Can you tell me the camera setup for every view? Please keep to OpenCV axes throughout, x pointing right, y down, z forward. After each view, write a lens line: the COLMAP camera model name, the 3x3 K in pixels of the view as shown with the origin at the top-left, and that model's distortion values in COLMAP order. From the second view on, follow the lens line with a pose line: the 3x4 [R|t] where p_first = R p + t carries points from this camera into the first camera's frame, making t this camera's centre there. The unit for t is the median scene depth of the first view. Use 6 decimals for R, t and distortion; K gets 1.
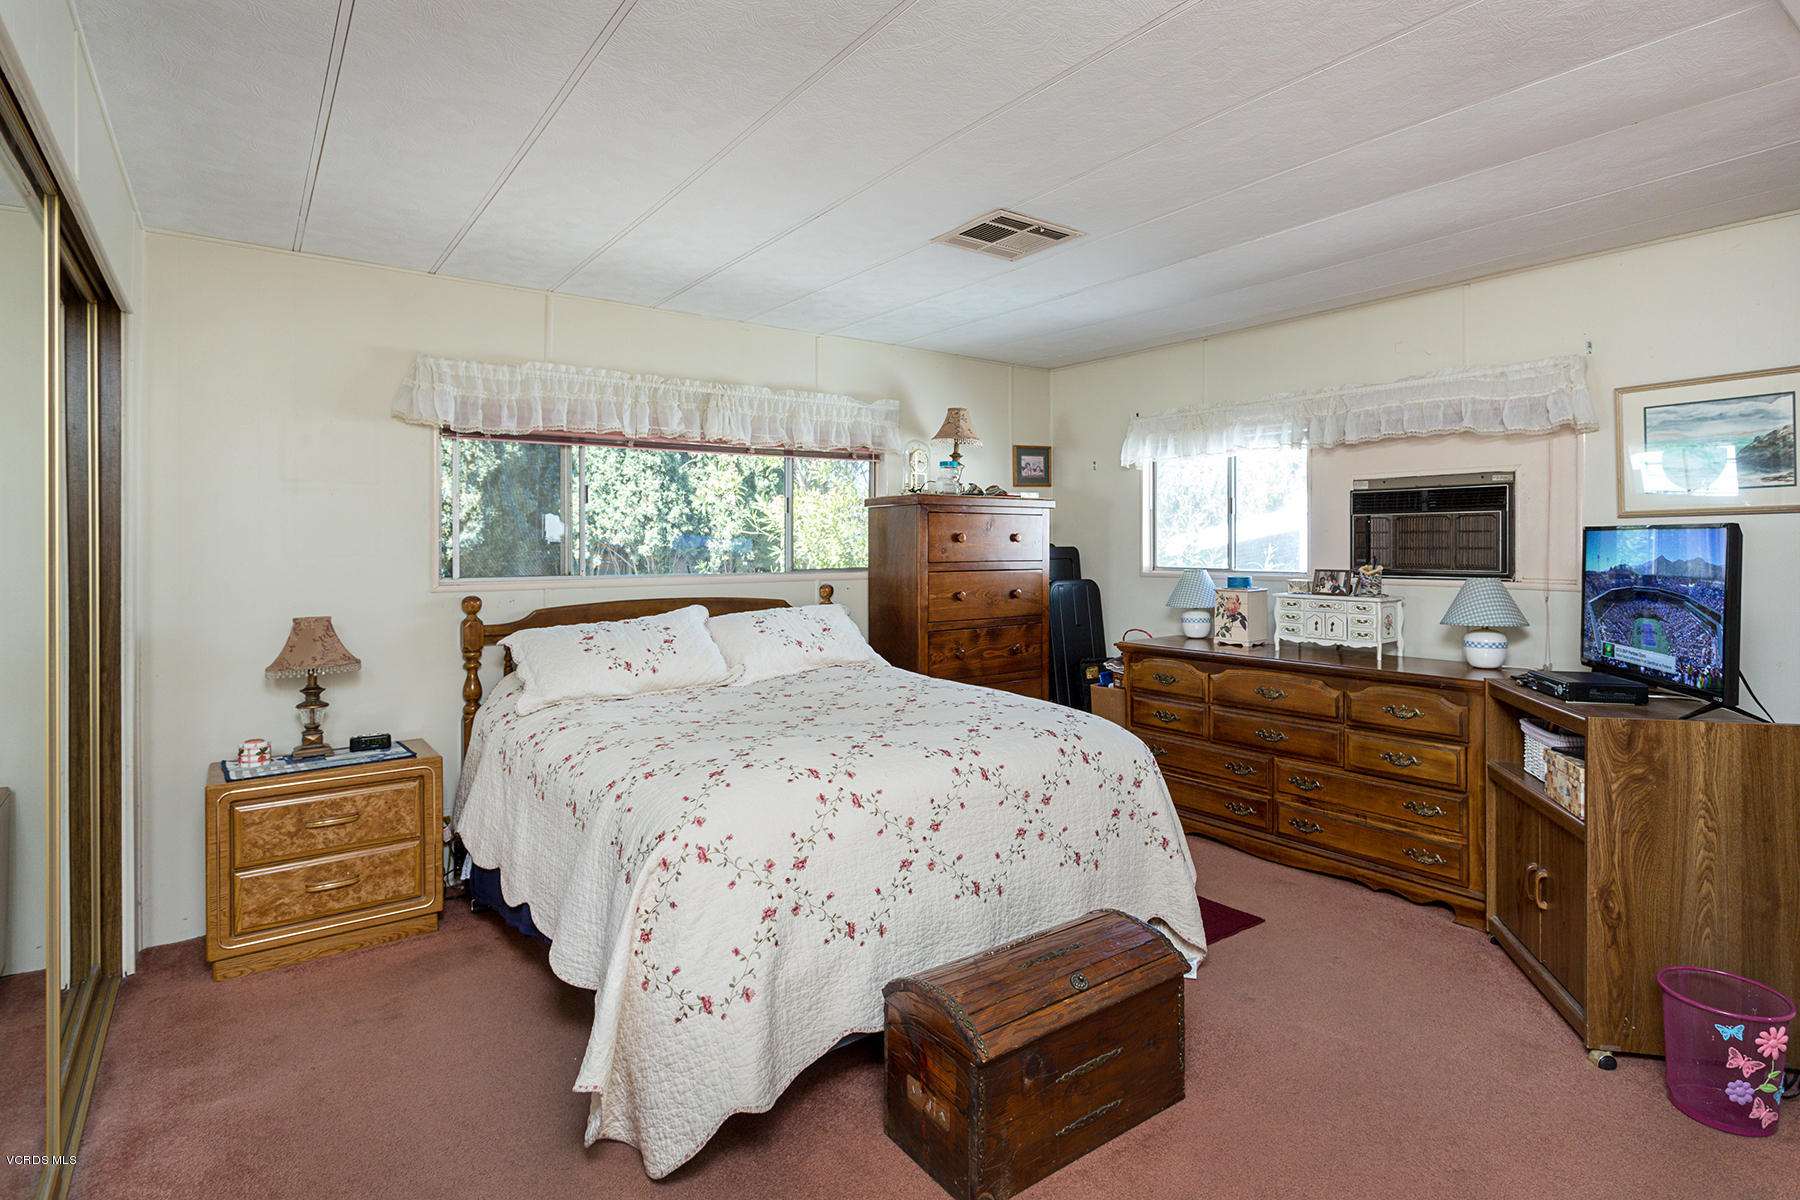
lens RADIAL K [[924.9, 0, 927.3], [0, 924.9, 550.5], [0, 0, 1]] dist [-0.006424, -0.000458]
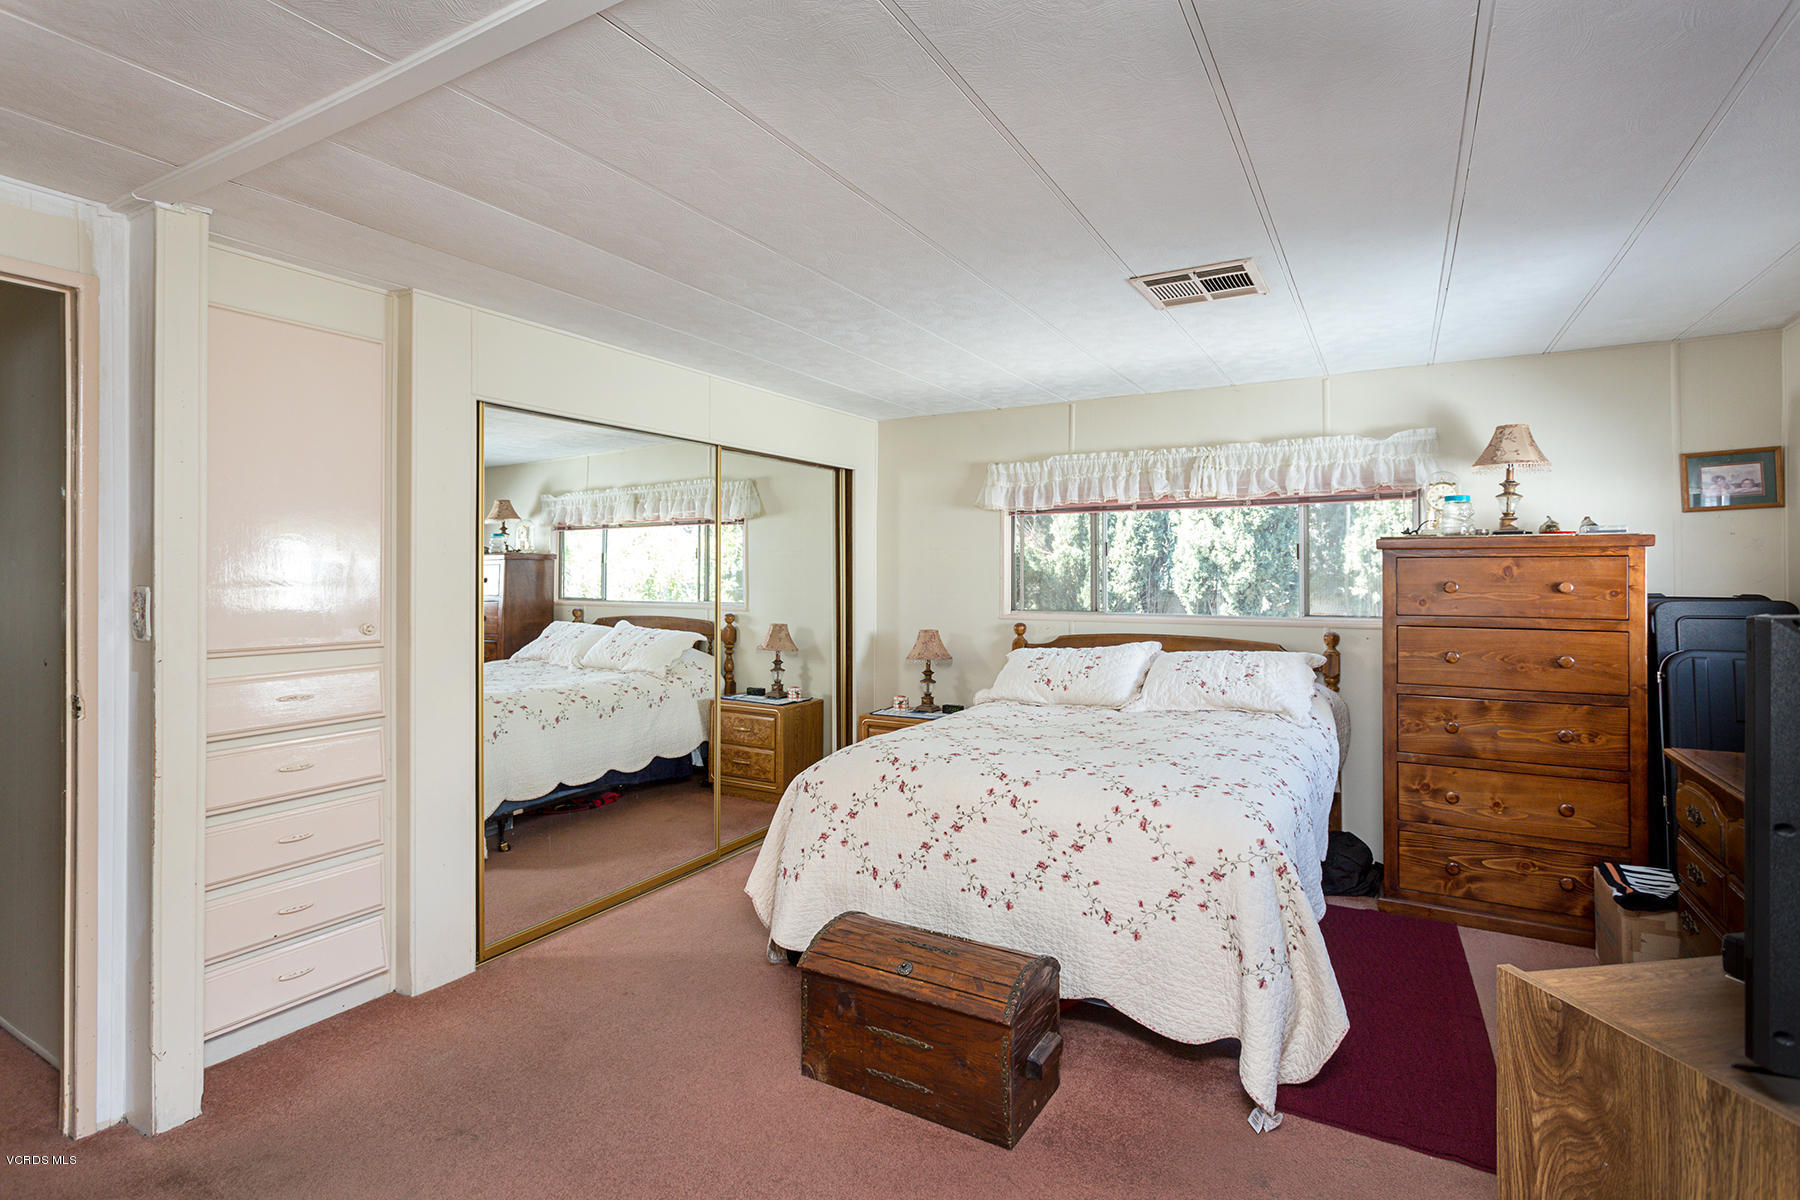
lens RADIAL K [[847.3, 0, 933.8], [0, 847.3, 568.0], [0, 0, 1]] dist [-0.000682, 0.000562]
pose [[0.409810, -0.002047, -0.912169, 0.584194], [-0.006972, 0.999961, -0.005377, -0.025254], [0.912144, 0.008564, 0.409779, 0.281226]]
